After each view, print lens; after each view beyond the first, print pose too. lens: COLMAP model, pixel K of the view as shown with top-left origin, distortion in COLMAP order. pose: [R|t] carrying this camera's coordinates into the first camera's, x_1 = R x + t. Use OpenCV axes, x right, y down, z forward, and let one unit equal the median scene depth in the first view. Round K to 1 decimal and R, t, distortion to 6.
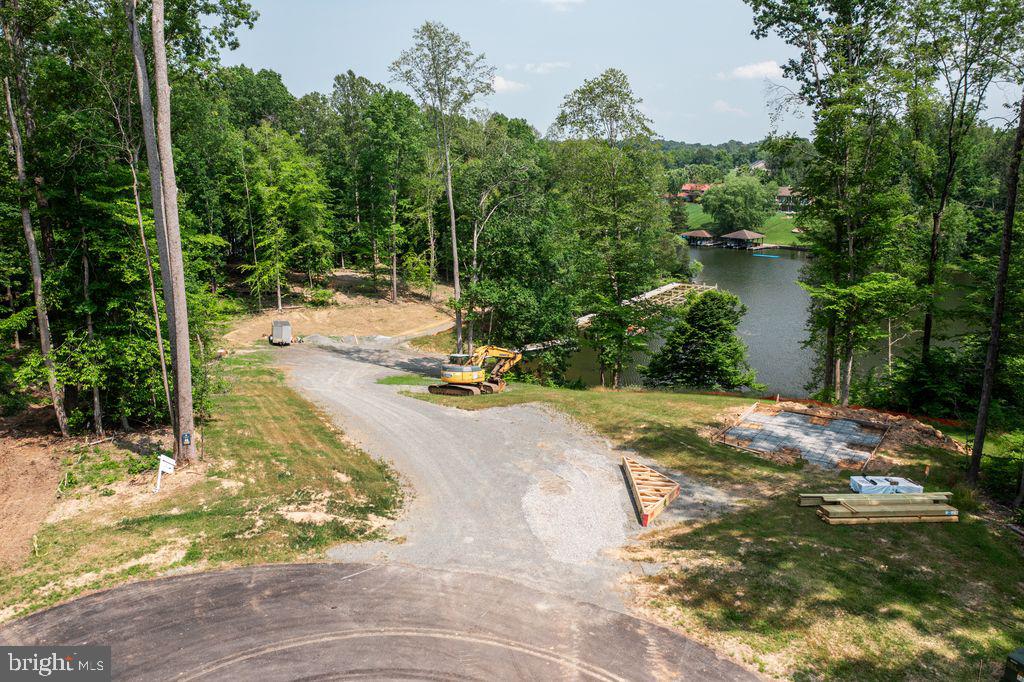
lens RADIAL K [[806.4, 0, 512.0], [0, 806.4, 341.0], [0, 0, 1]] dist [-0.033155, 0.002451]
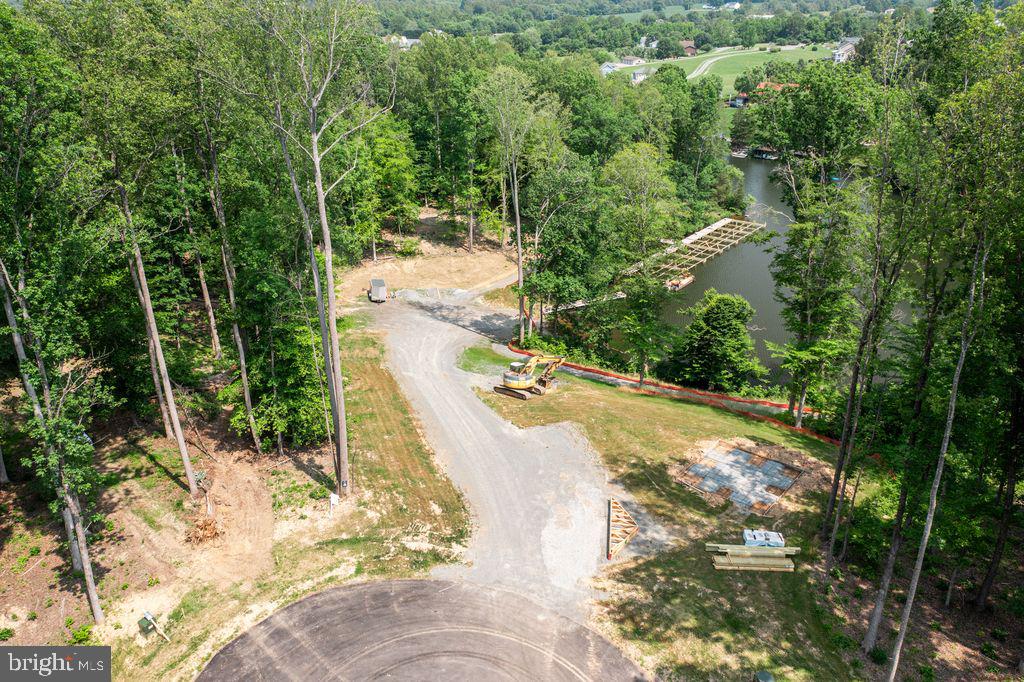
lens RADIAL K [[806.4, 0, 512.0], [0, 806.4, 341.0], [0, 0, 1]] dist [-0.033155, 0.002451]
pose [[0.995155, 0.040103, -0.089771, 0.091664], [-0.023016, 0.982685, 0.183850, -0.542147], [0.095590, -0.180893, 0.978846, -0.626216]]
